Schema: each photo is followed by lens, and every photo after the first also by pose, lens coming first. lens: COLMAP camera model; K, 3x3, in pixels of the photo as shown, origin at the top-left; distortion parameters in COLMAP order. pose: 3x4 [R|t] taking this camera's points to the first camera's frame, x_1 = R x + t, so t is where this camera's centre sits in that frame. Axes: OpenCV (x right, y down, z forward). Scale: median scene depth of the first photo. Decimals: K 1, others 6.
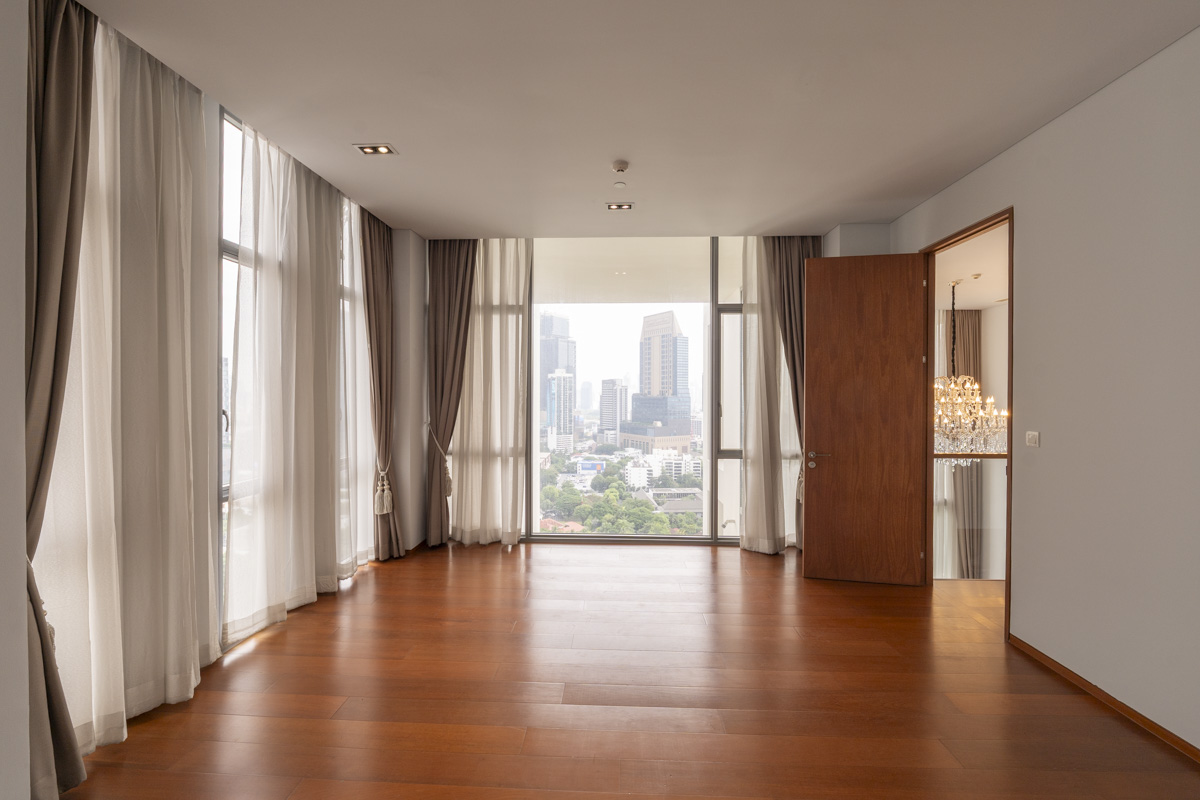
lens RADIAL K [[487.6, 0, 599.6], [0, 487.6, 396.1], [0, 0, 1]] dist [-0.012123, 0.000140]
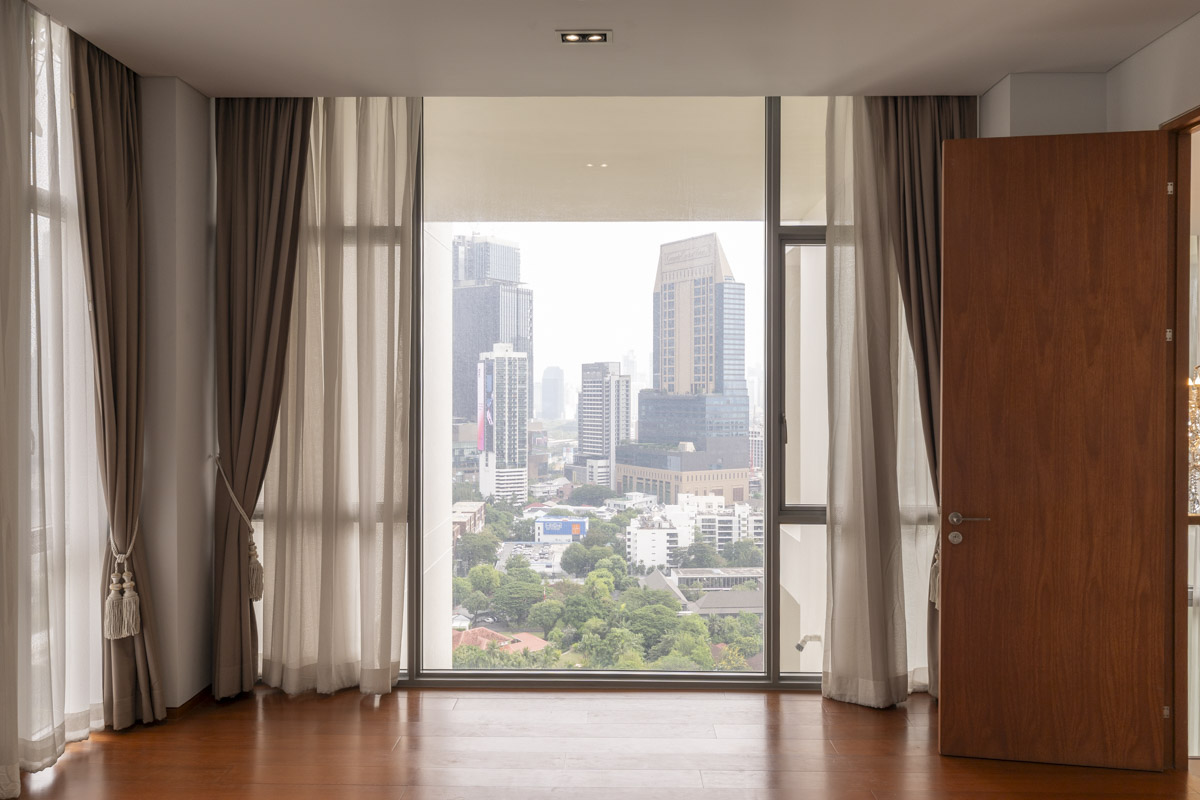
lens RADIAL K [[921.7, 0, 602.5], [0, 921.7, 394.4], [0, 0, 1]] dist [0.000677, 0.001740]
pose [[0.999641, -0.000894, 0.026779, 0.028452], [0.000895, 1.000000, 0.000002, -0.010220], [-0.026779, 0.000022, 0.999641, 0.022203]]
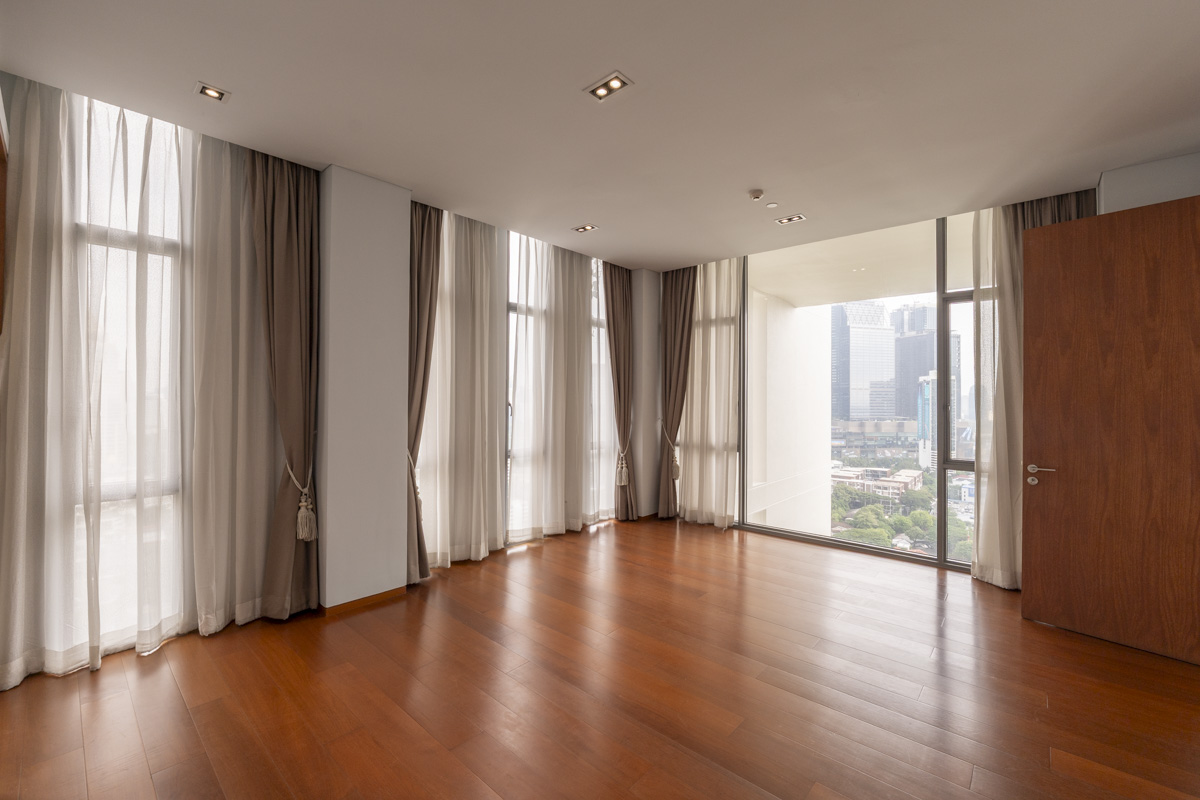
lens RADIAL K [[493.6, 0, 599.7], [0, 493.6, 393.8], [0, 0, 1]] dist [-0.010229, 0.000028]
pose [[0.774992, -0.003485, -0.631962, 0.330870], [-0.007230, 0.999870, -0.014381, 0.010316], [0.631930, 0.015714, 0.774866, -0.082007]]
